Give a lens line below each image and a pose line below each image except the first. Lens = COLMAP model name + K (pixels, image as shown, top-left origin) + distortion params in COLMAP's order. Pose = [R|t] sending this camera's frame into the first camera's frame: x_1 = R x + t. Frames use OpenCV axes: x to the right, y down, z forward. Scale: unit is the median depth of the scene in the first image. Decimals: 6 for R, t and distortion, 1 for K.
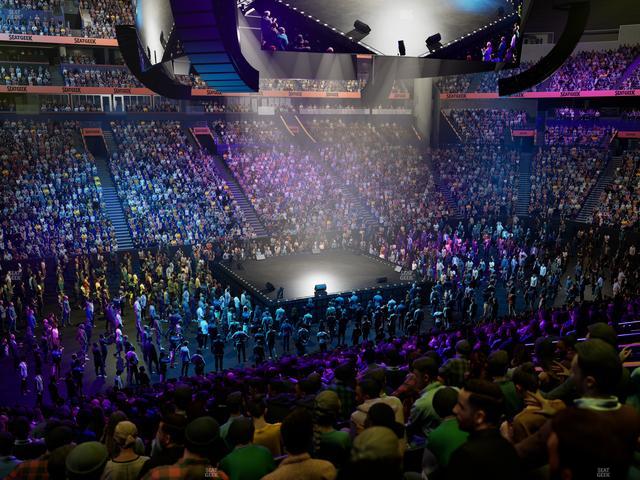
lens RADIAL K [[599.6, 0, 321.1], [0, 599.6, 240.7], [0, 0, 1]] dist [-0.001660, 0.000000]
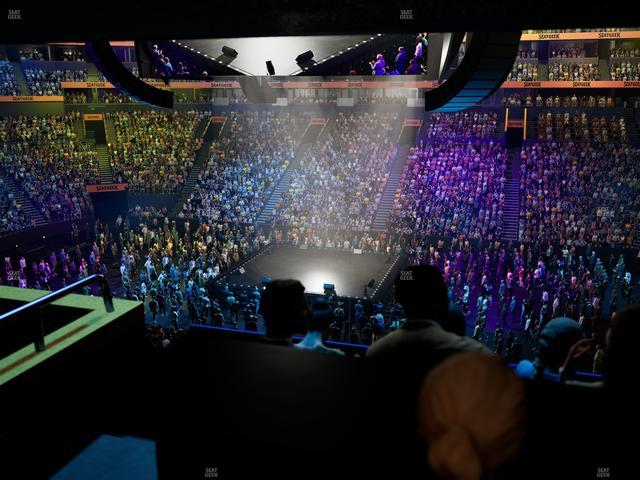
lens RADIAL K [[599.6, 0, 320.8], [0, 599.6, 238.2], [0, 0, 1]] dist [-0.001660, 0.000000]
pose [[0.728259, 0.164671, -0.665224, 0.496978], [-0.138739, 0.986028, 0.092198, -0.072454], [0.671112, 0.025148, 0.740930, 0.153907]]
